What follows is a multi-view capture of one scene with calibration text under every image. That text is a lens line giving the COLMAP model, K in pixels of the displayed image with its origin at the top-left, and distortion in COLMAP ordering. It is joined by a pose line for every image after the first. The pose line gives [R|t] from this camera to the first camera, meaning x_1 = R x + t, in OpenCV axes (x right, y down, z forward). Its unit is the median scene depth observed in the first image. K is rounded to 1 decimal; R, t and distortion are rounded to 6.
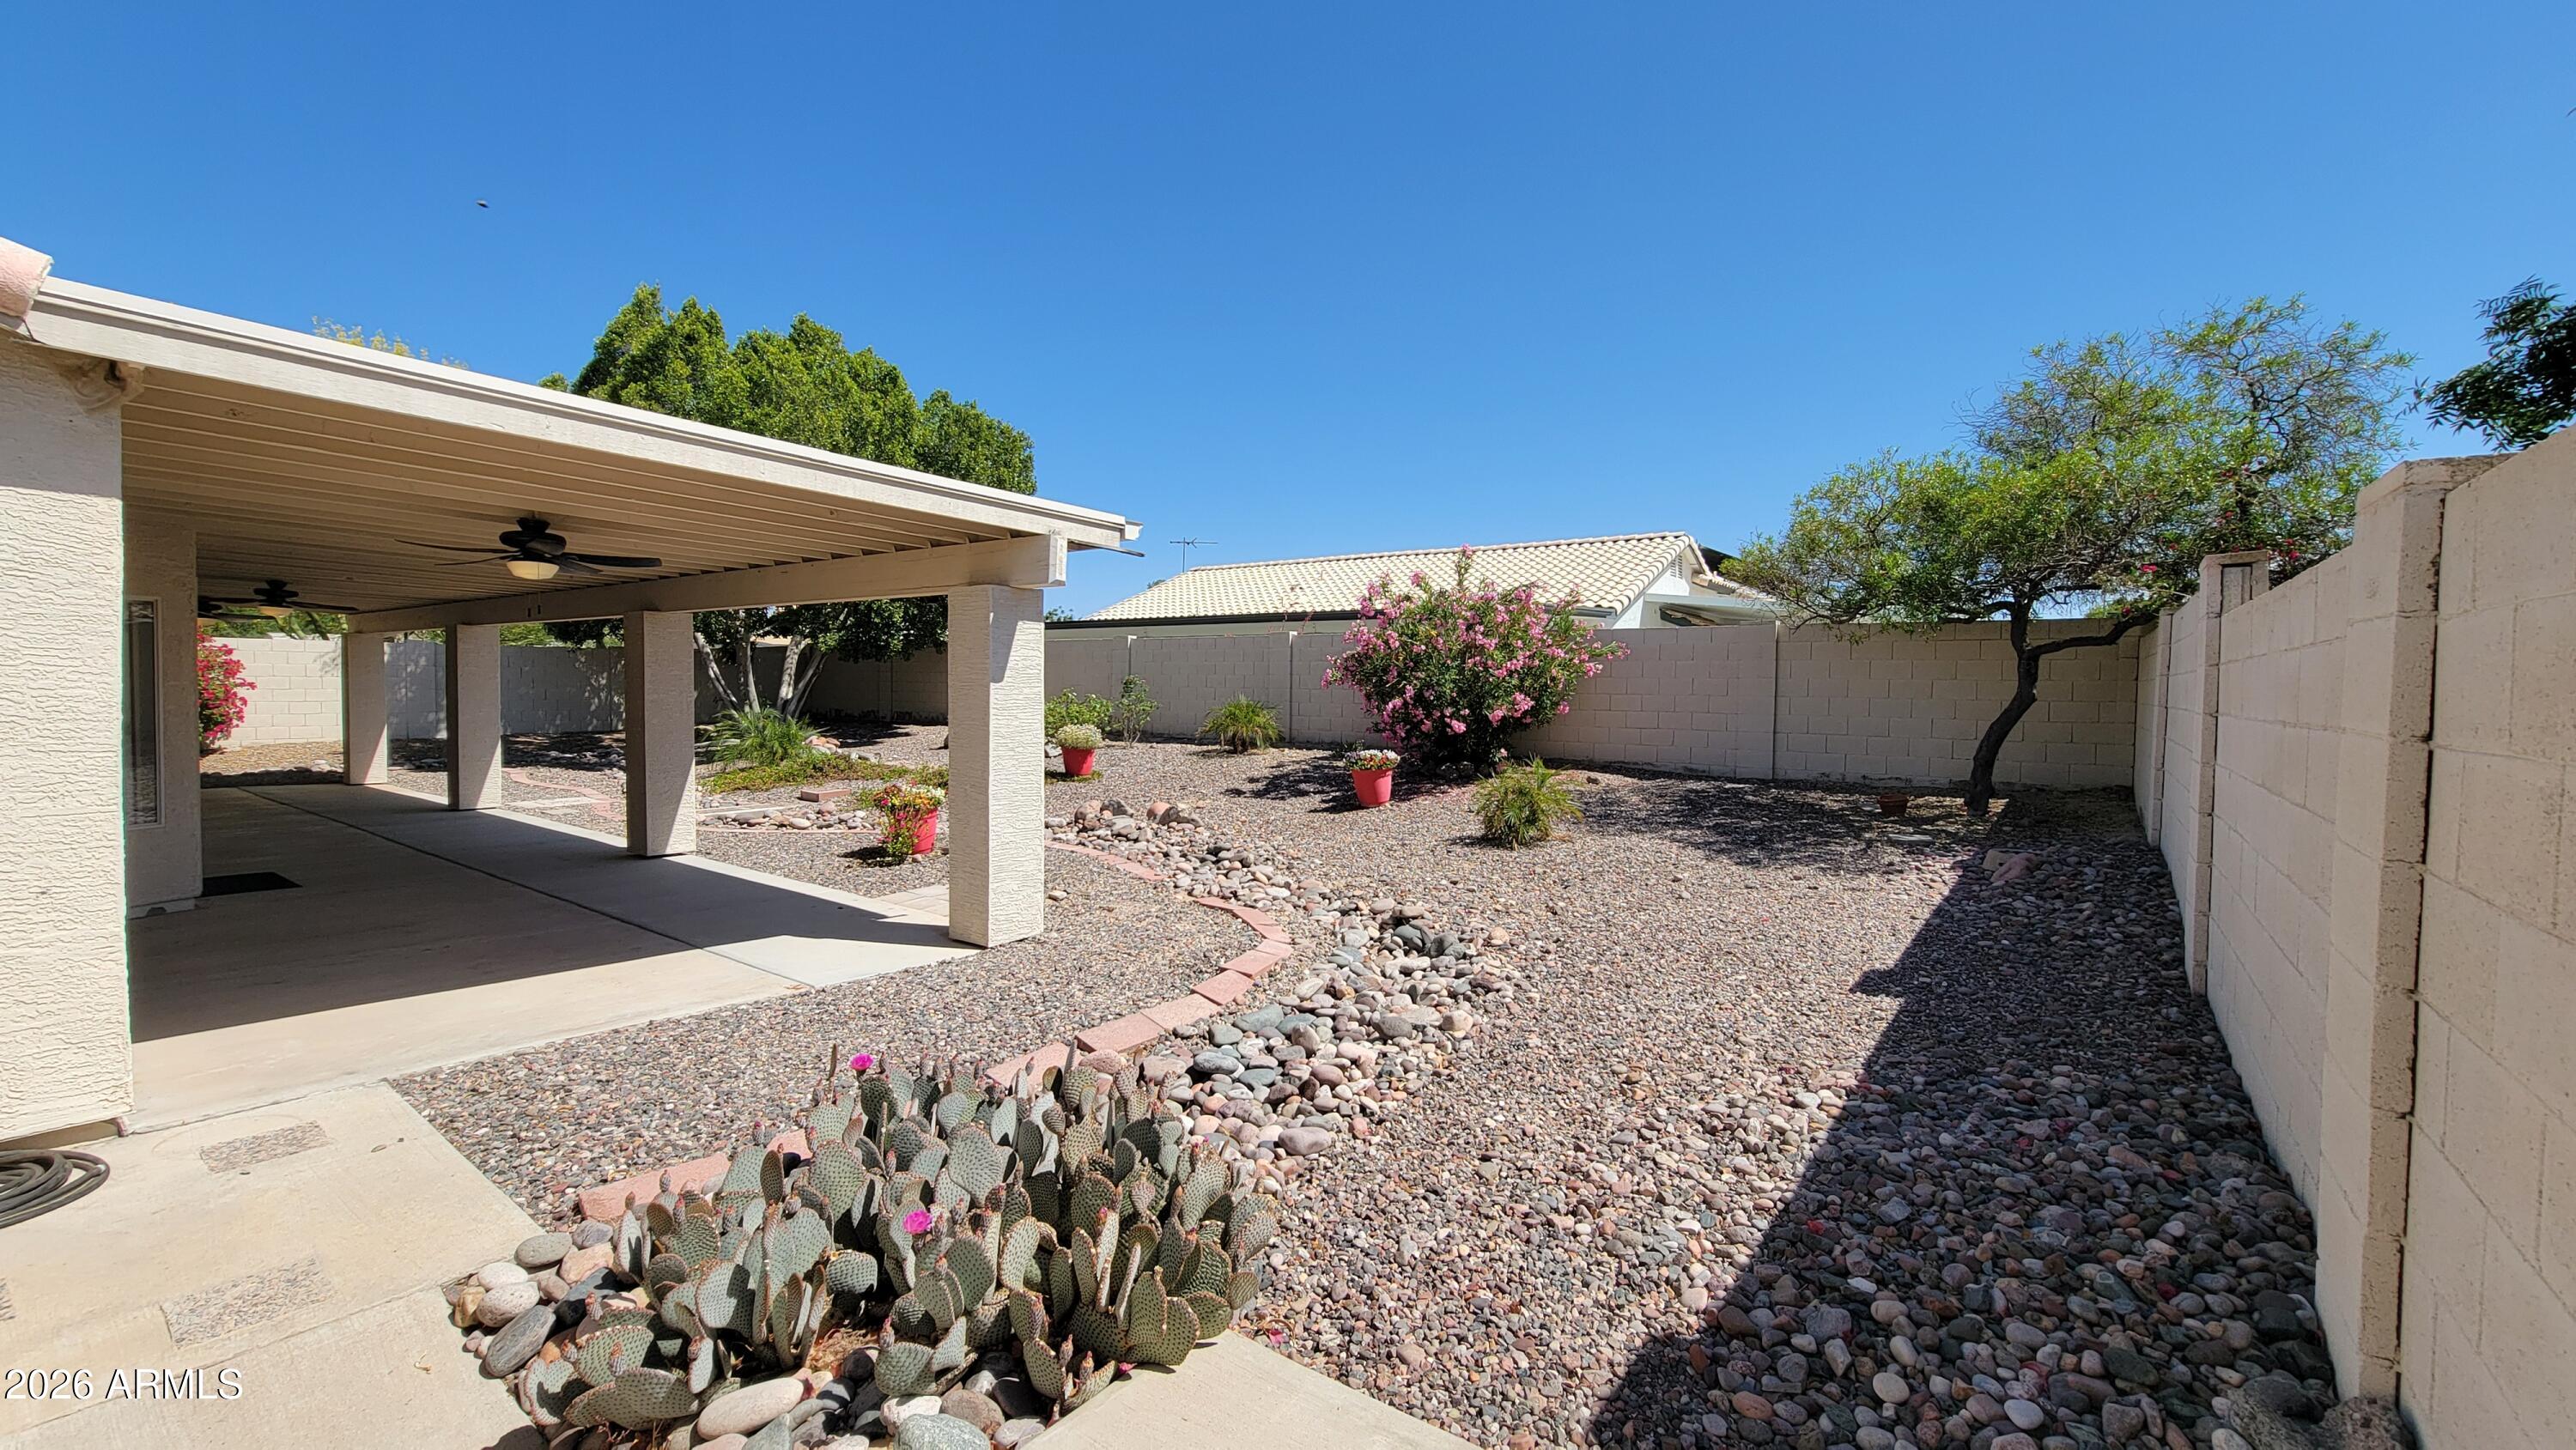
lens RADIAL K [[1055.9, 0, 1295.7], [0, 1055.9, 717.1], [0, 0, 1]] dist [-0.005269, 0.003142]
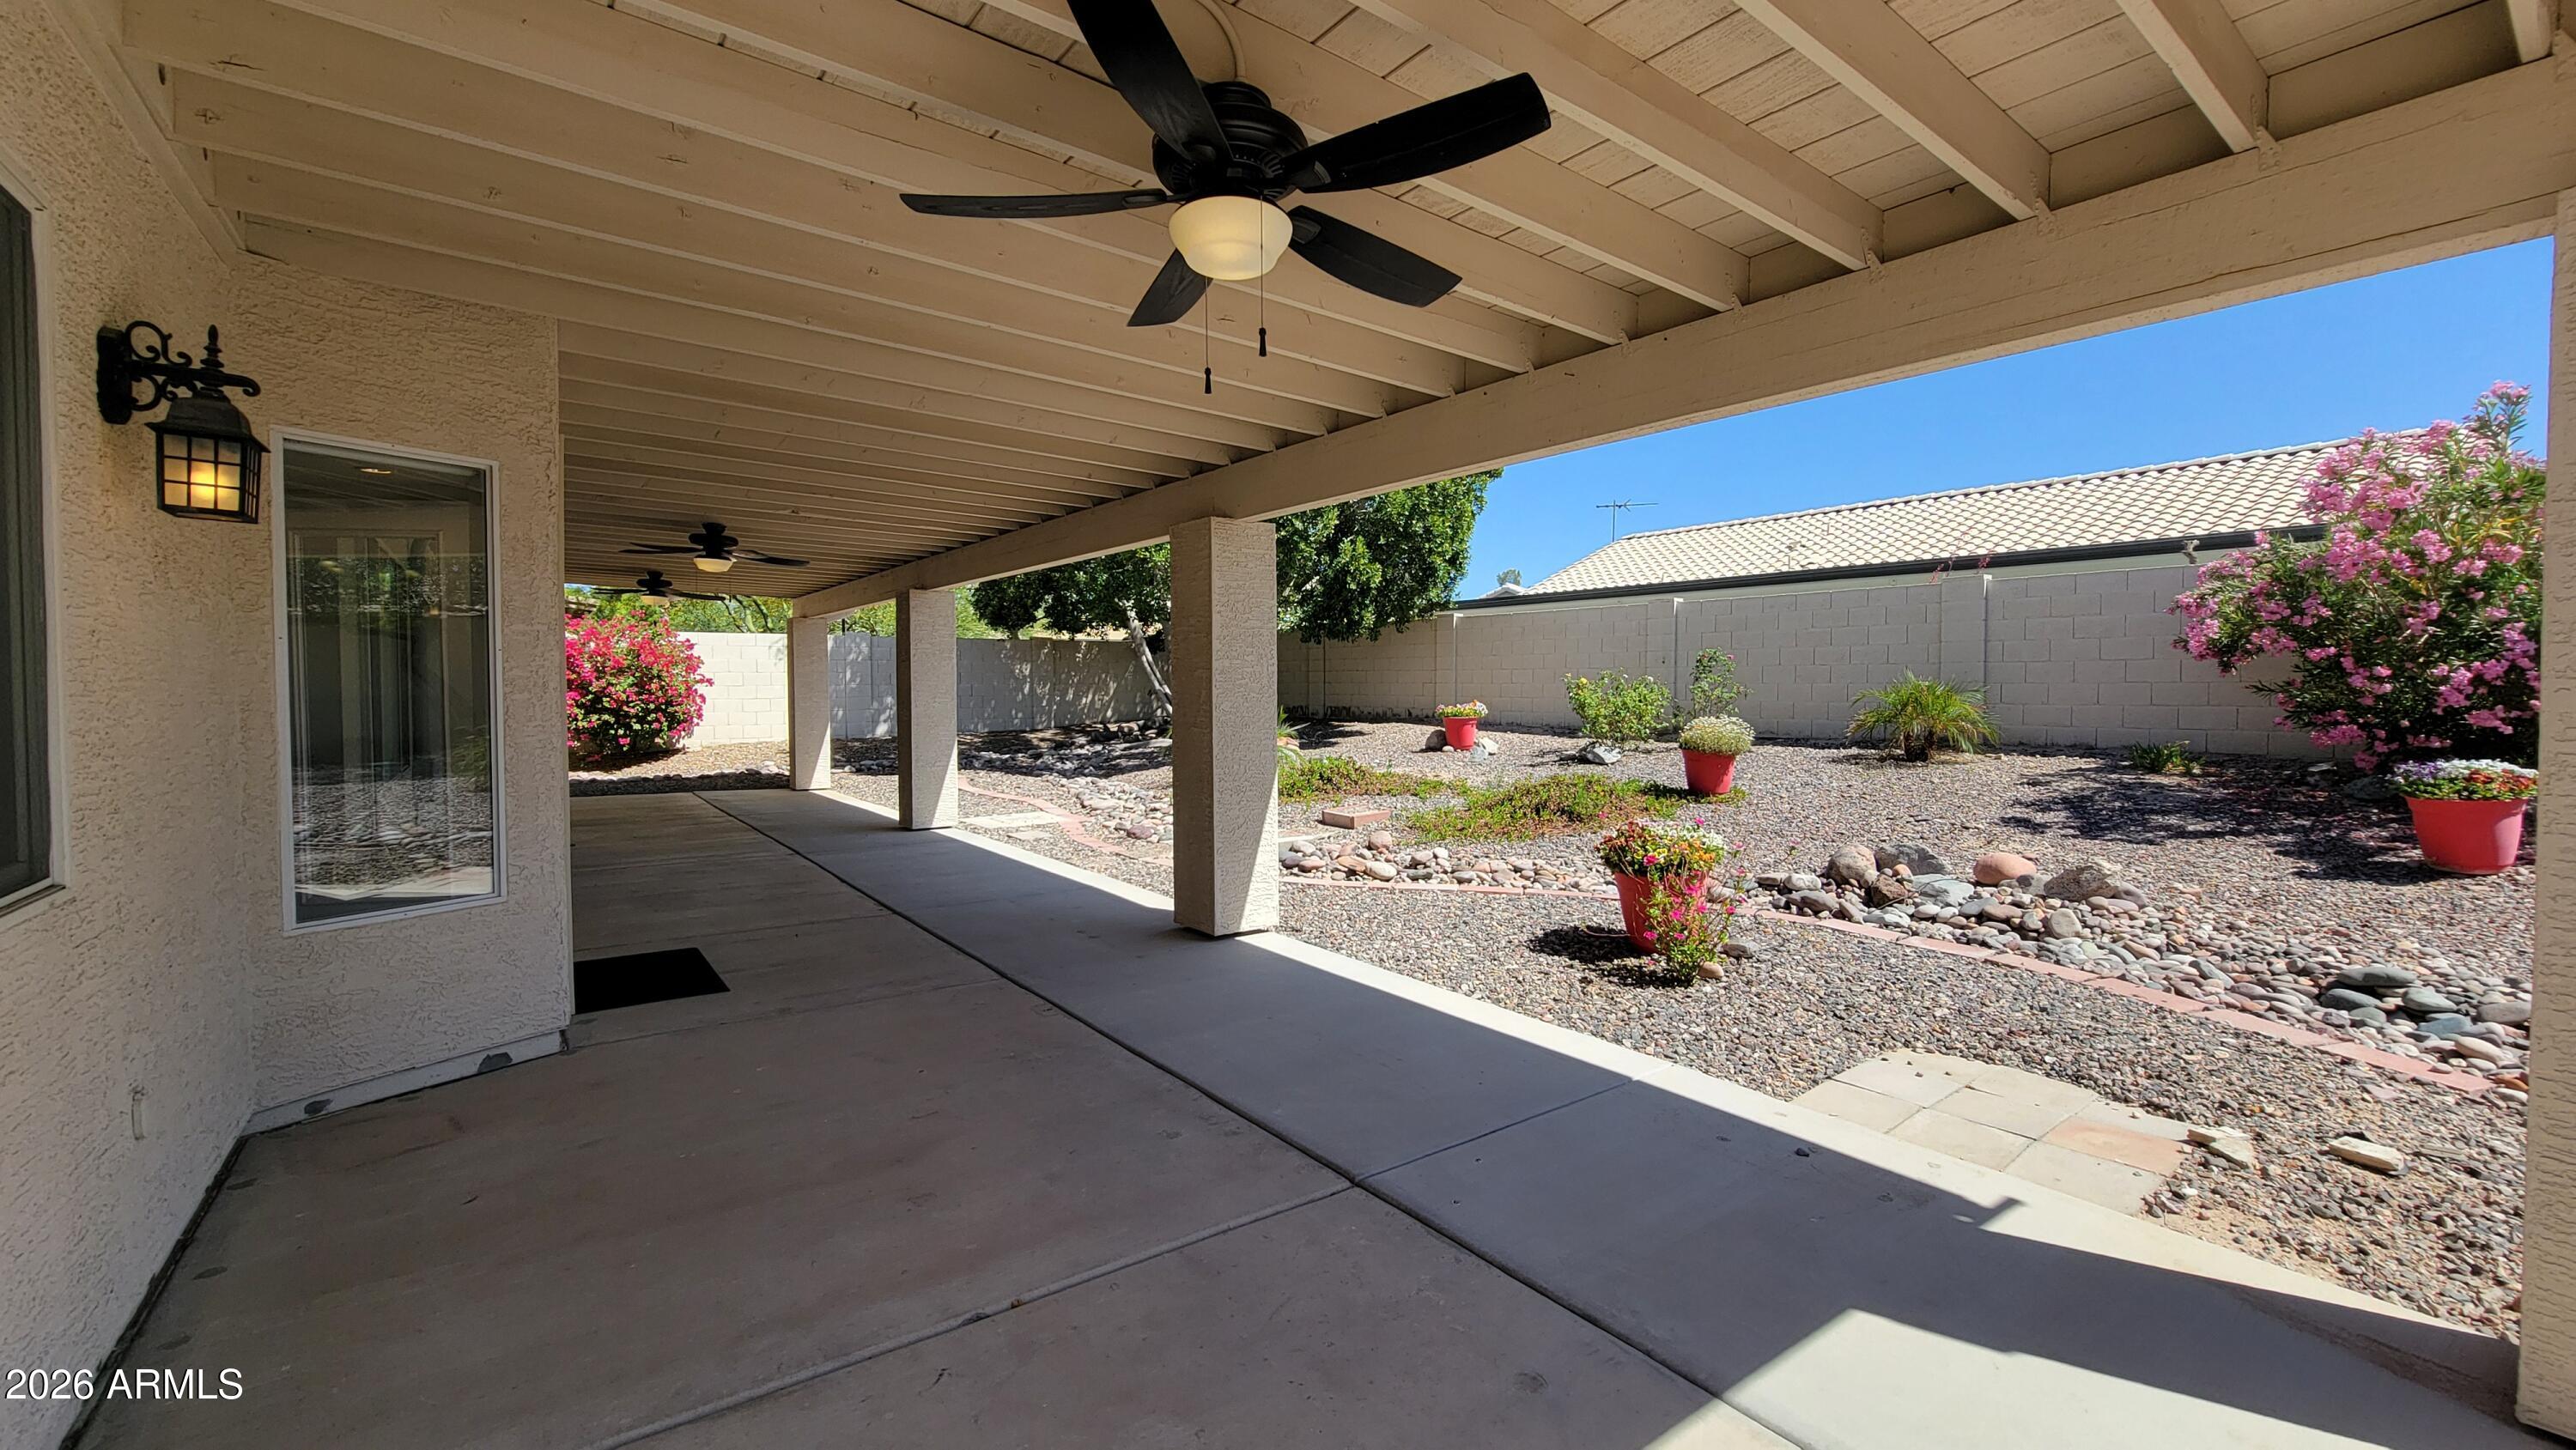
lens RADIAL K [[1055.9, 0, 1295.7], [0, 1055.9, 717.1], [0, 0, 1]] dist [-0.005269, 0.003142]
pose [[0.958685, -0.005151, -0.284423, -0.241514], [0.004869, 0.999987, -0.001700, 0.006697], [0.284428, 0.000245, 0.958697, 0.268857]]
